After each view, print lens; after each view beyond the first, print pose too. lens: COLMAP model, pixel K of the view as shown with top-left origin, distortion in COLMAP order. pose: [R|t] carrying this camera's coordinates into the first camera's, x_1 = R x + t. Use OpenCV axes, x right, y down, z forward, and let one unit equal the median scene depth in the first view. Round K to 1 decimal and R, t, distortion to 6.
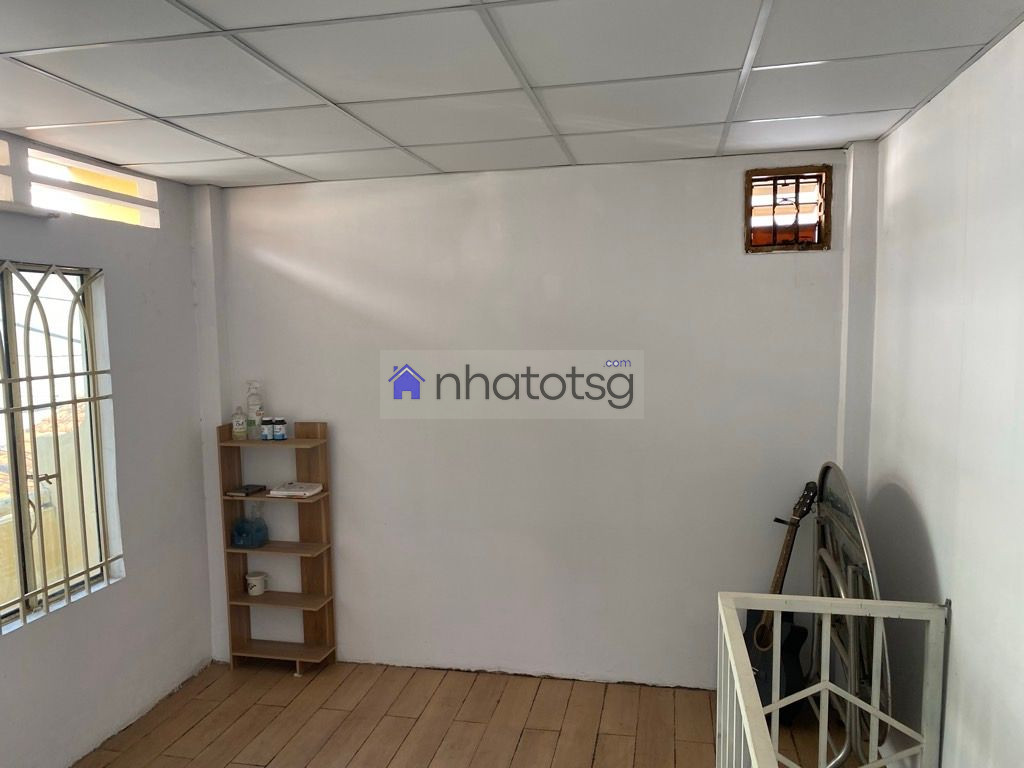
lens RADIAL K [[790.4, 0, 512.0], [0, 790.4, 384.0], [0, 0, 1]] dist [0.002722, -0.063847]
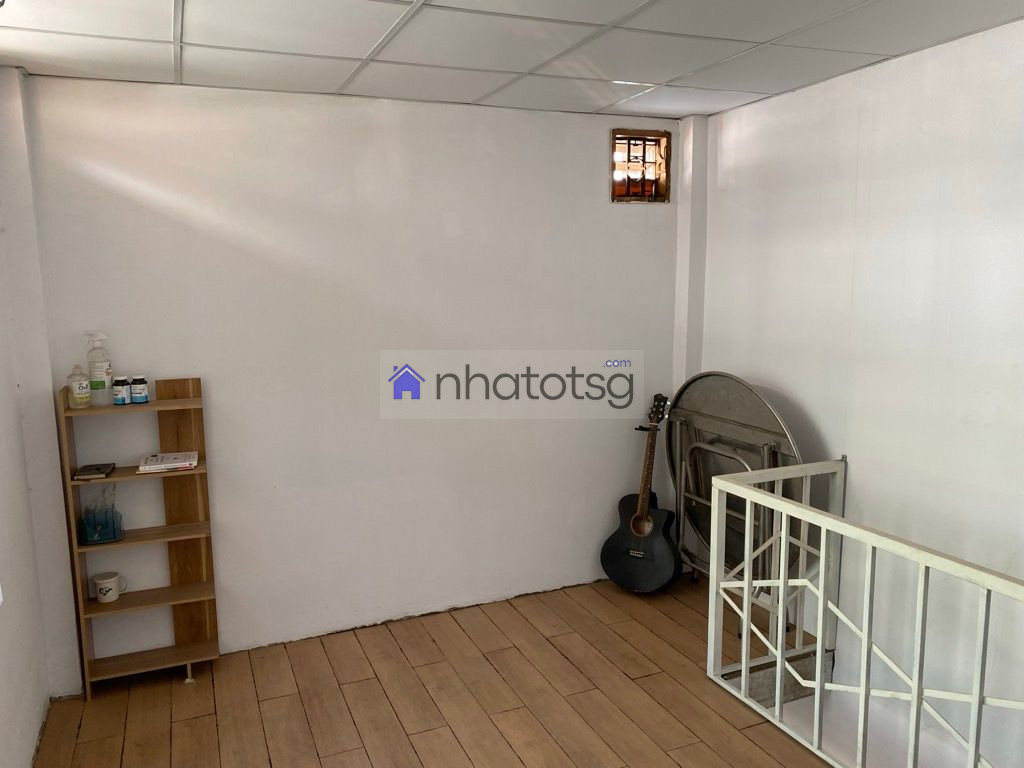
lens RADIAL K [[790.4, 0, 512.0], [0, 790.4, 384.0], [0, 0, 1]] dist [0.002722, -0.063847]
pose [[0.806243, -0.074376, 0.586891, -0.464826], [0.047427, 0.996998, 0.061196, 0.020381], [-0.589681, -0.021504, 0.807350, 0.131737]]
